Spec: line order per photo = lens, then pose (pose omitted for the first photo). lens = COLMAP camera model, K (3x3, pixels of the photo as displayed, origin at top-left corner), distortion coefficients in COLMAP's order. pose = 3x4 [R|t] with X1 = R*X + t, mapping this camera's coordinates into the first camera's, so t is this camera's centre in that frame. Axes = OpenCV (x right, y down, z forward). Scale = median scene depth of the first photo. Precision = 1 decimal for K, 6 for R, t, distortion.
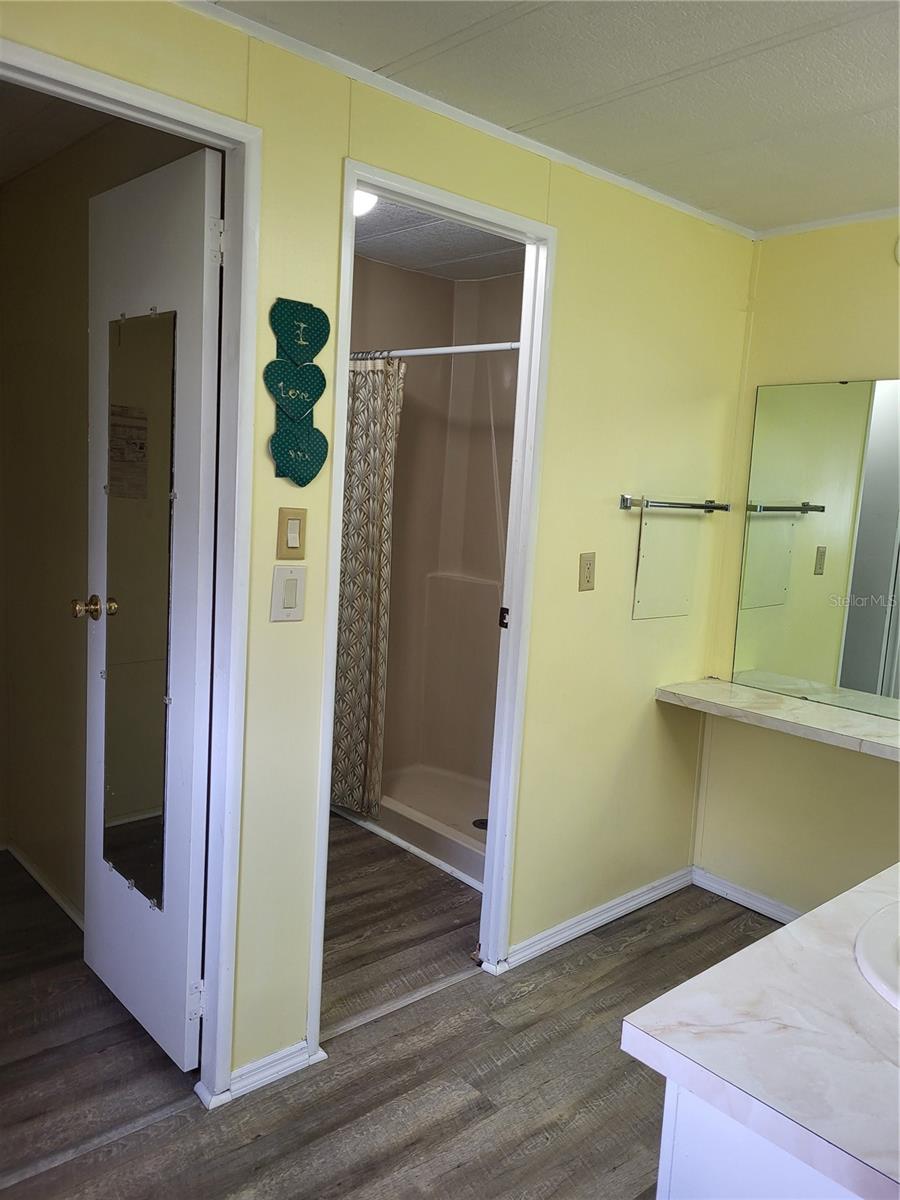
lens RADIAL K [[928.6, 0, 460.5], [0, 928.6, 622.2], [0, 0, 1]] dist [0.104414, -0.070106]
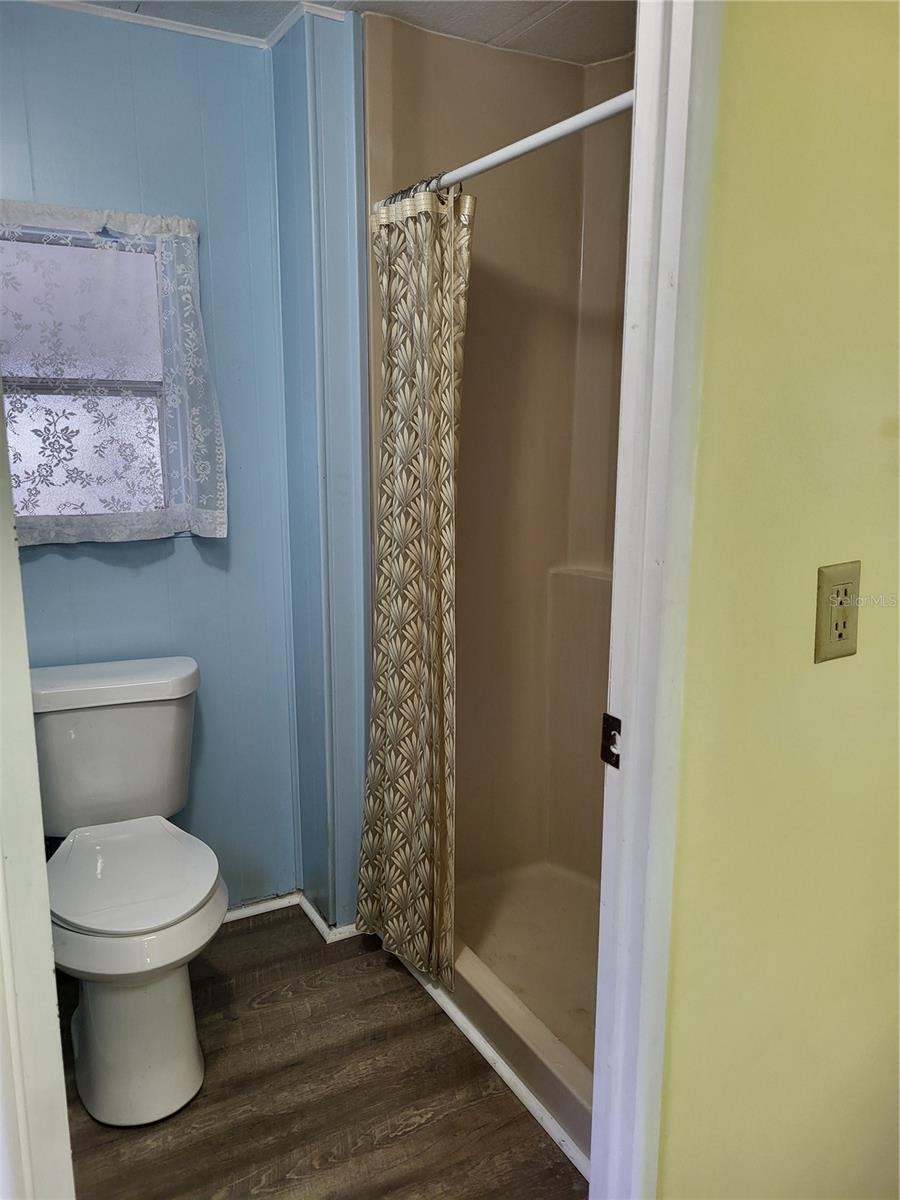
lens RADIAL K [[901.1, 0, 450.0], [0, 901.1, 600.0], [0, 0, 1]] dist [0.054692, -0.071672]
pose [[0.967677, -0.002730, -0.252176, 0.060074], [0.010941, 0.999454, 0.031165, -0.059777], [0.251954, -0.032917, 0.967179, 0.475285]]
